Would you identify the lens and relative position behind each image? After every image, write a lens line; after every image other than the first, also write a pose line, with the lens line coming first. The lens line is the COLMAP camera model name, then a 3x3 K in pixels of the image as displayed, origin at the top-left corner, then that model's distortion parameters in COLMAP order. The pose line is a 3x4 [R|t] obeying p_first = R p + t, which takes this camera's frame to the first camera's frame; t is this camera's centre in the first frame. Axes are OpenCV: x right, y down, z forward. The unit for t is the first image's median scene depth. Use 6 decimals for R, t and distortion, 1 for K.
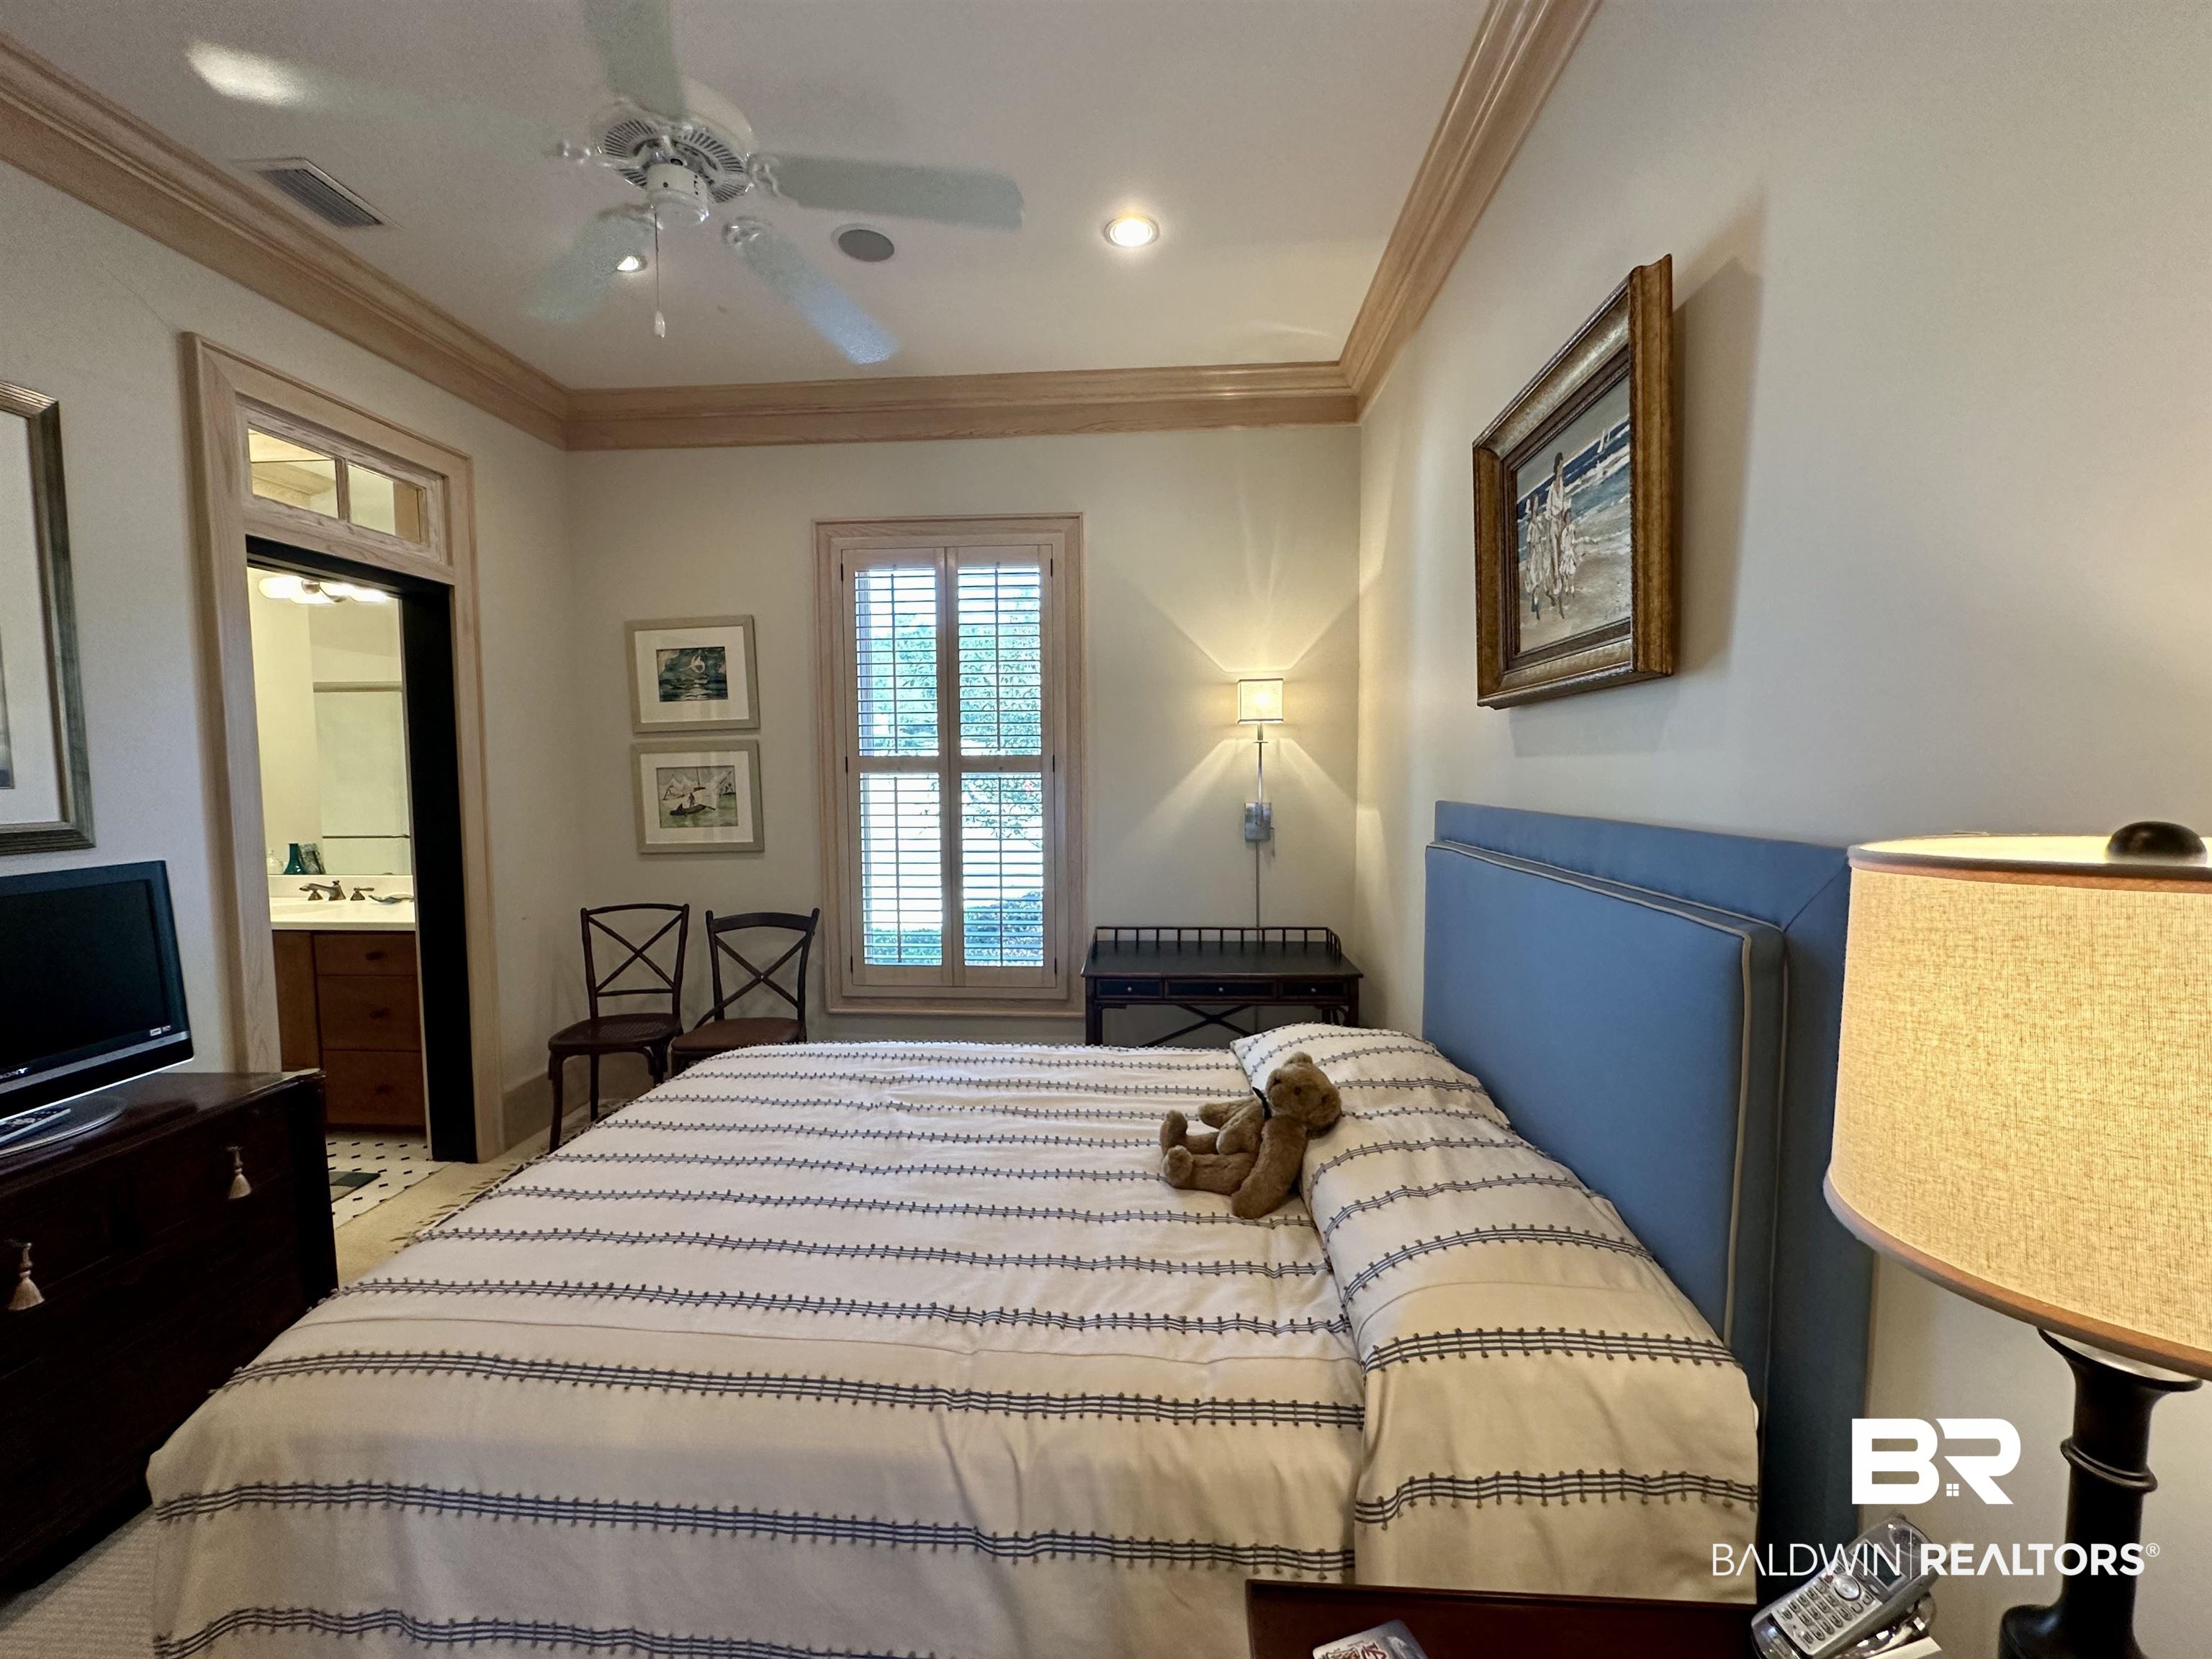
lens RADIAL K [[885.1, 0, 1112.0], [0, 885.1, 828.7], [0, 0, 1]] dist [-0.004594, 0.000770]
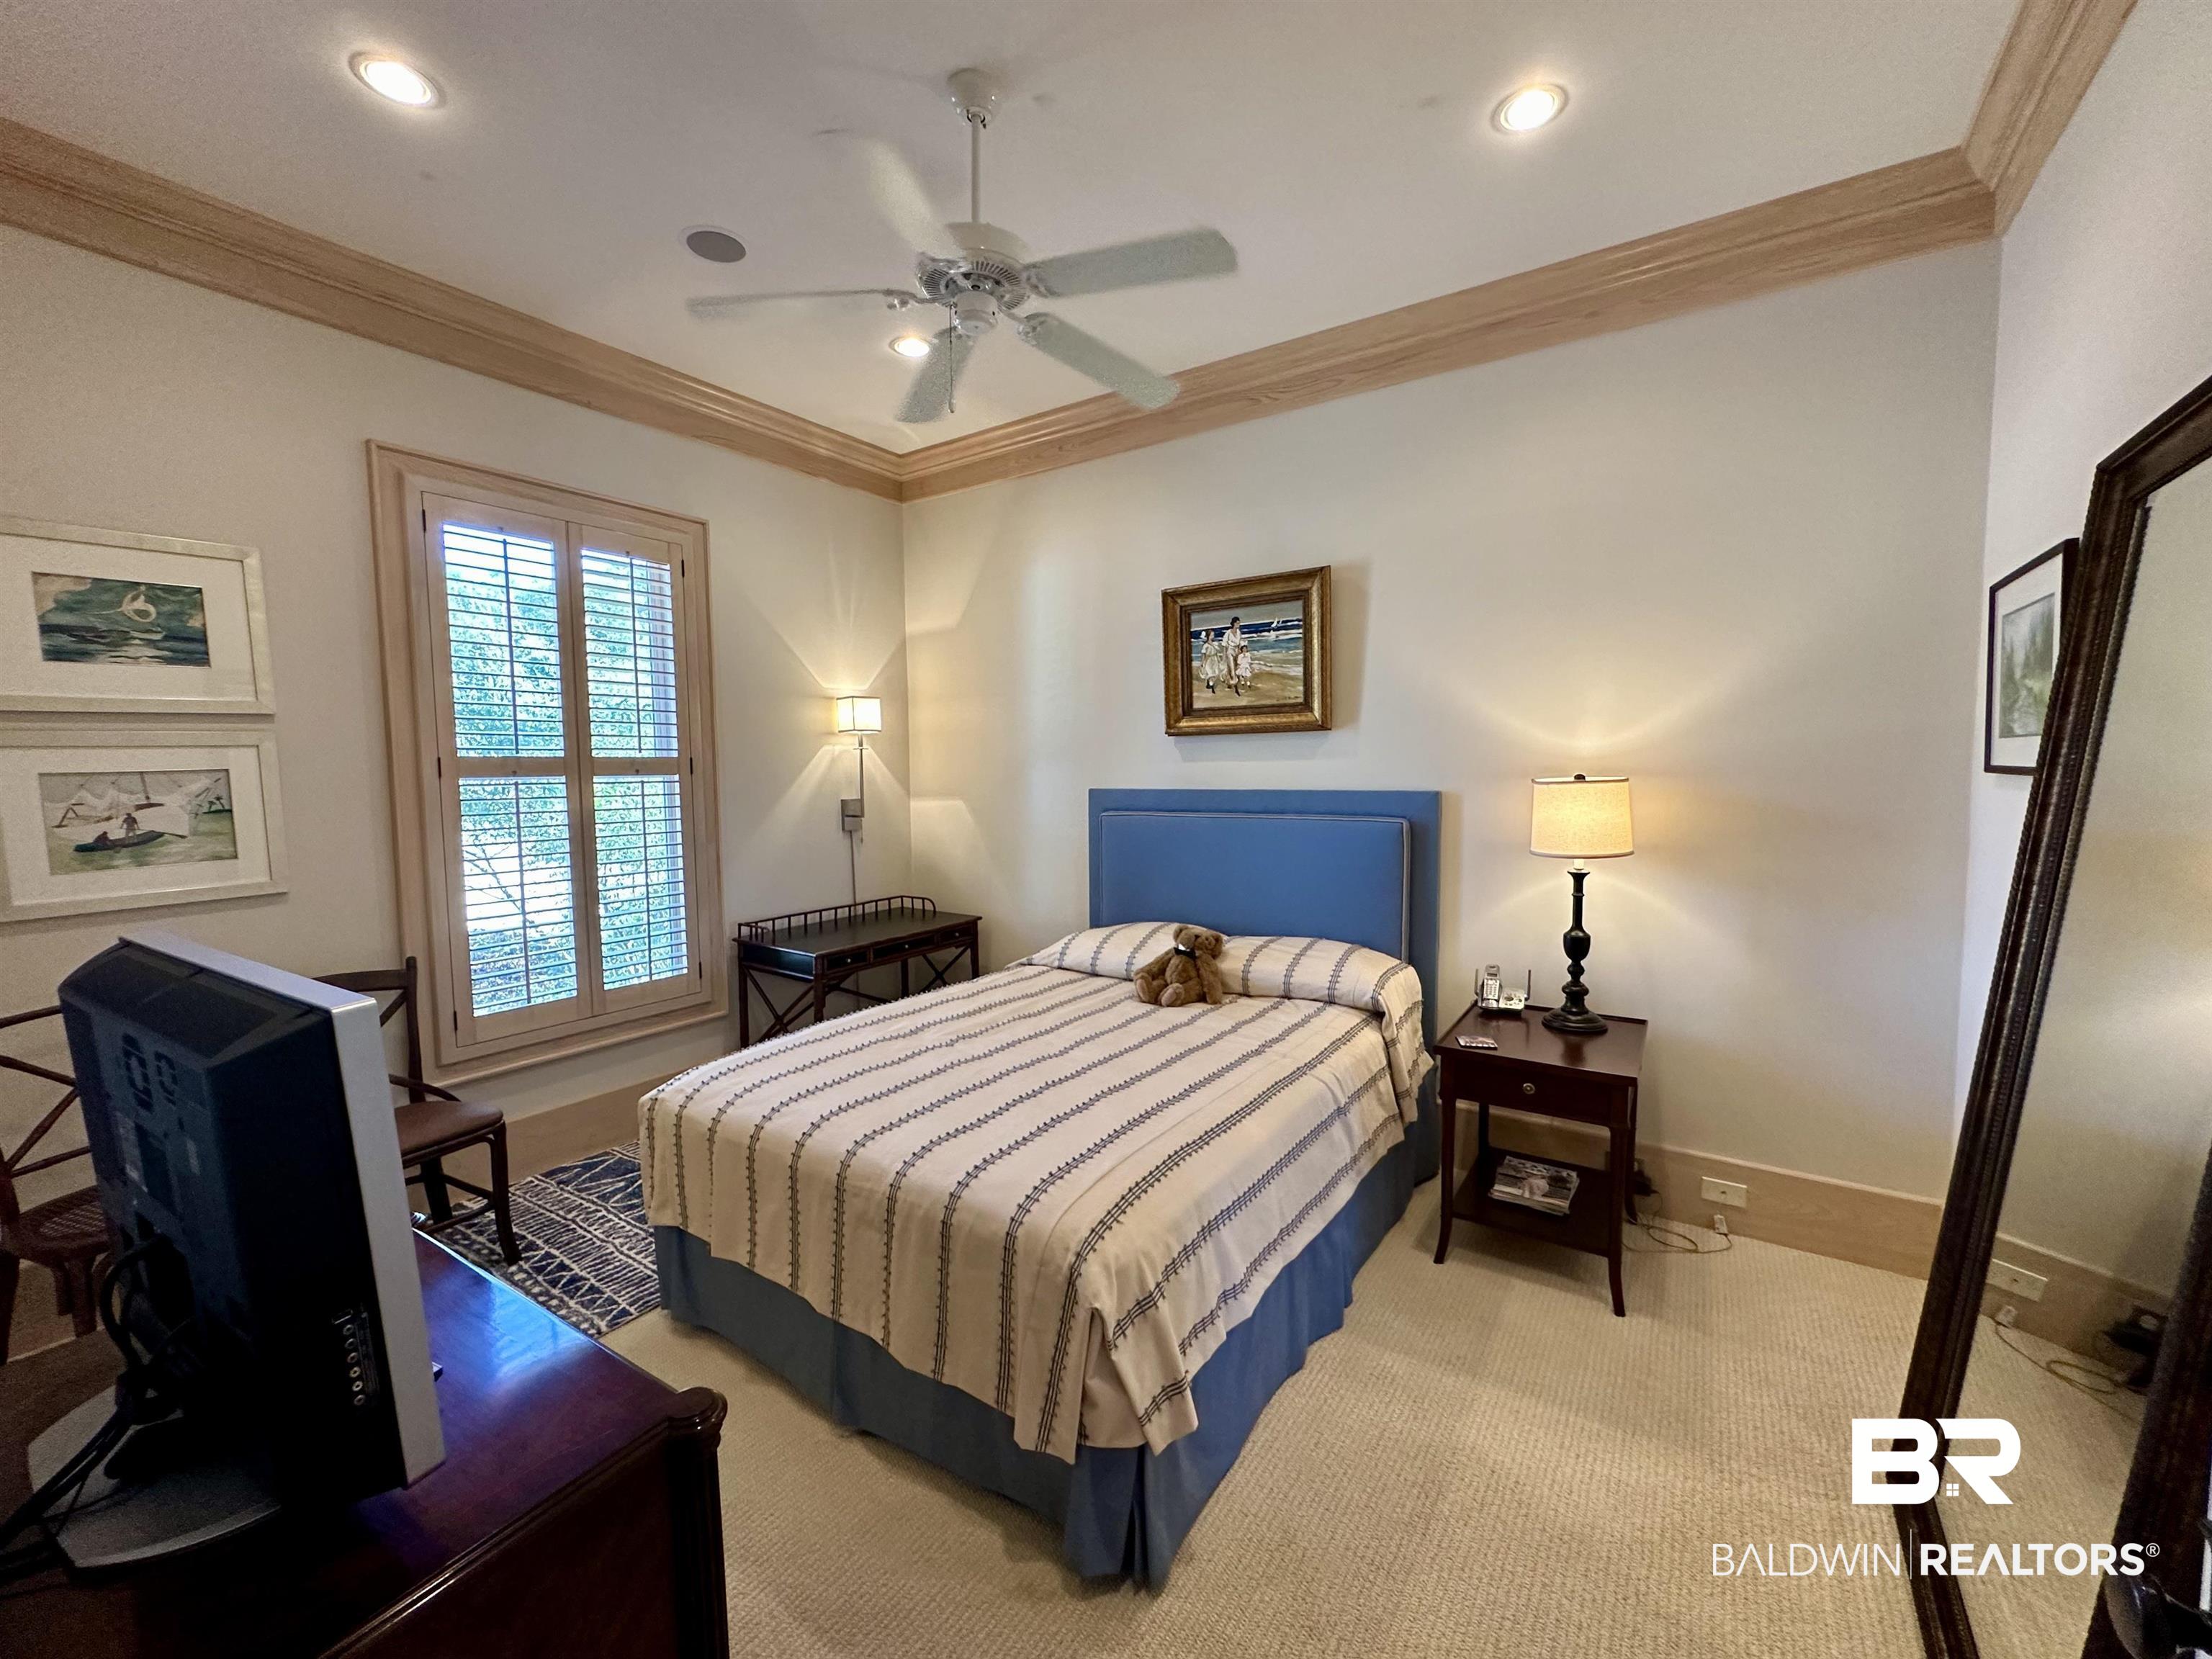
lens RADIAL K [[885.1, 0, 1100.9], [0, 885.1, 827.1], [0, 0, 1]] dist [-0.004594, 0.000770]
pose [[0.507323, -0.058392, 0.859776, -0.692528], [0.065096, 0.997448, 0.029331, -0.004631], [-0.859294, 0.041087, 0.509829, 0.103793]]
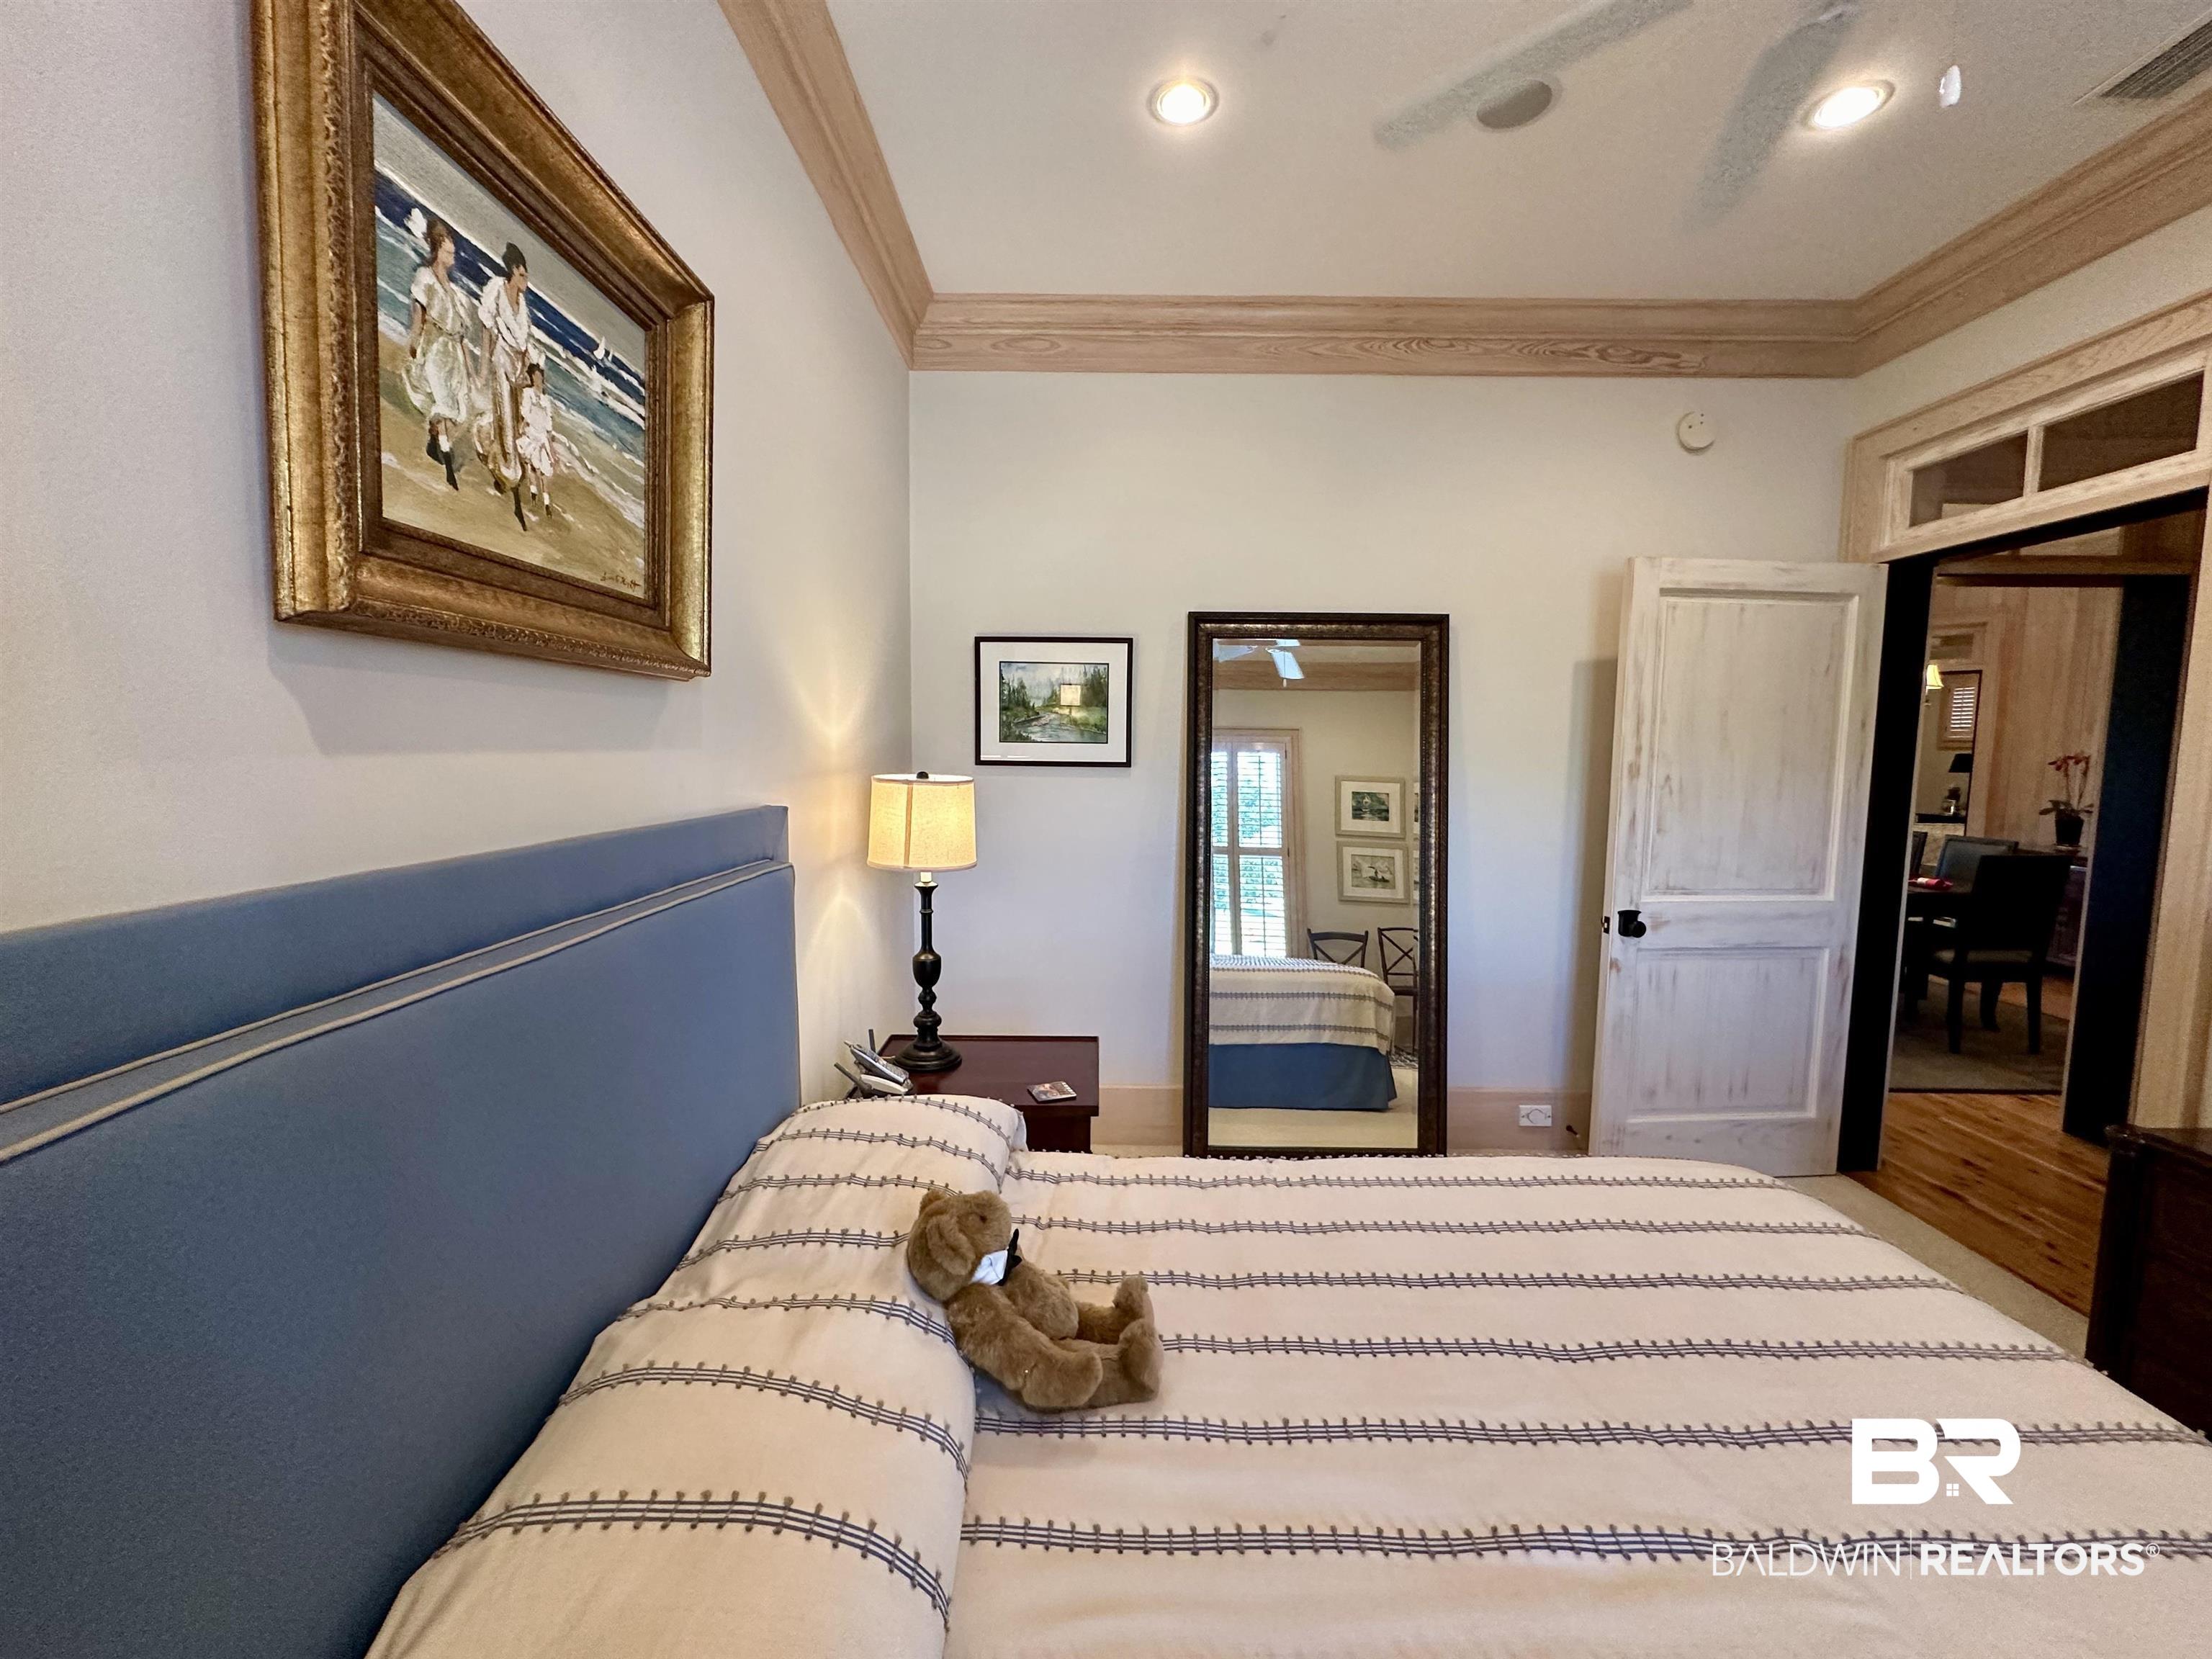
lens RADIAL K [[885.1, 0, 1055.7], [0, 885.1, 819.0], [0, 0, 1]] dist [-0.004594, 0.000770]
pose [[-0.999984, 0.005457, -0.001141, 0.064777], [0.005237, 0.989692, 0.143119, -0.057360], [0.001910, 0.143110, -0.989705, 0.767272]]
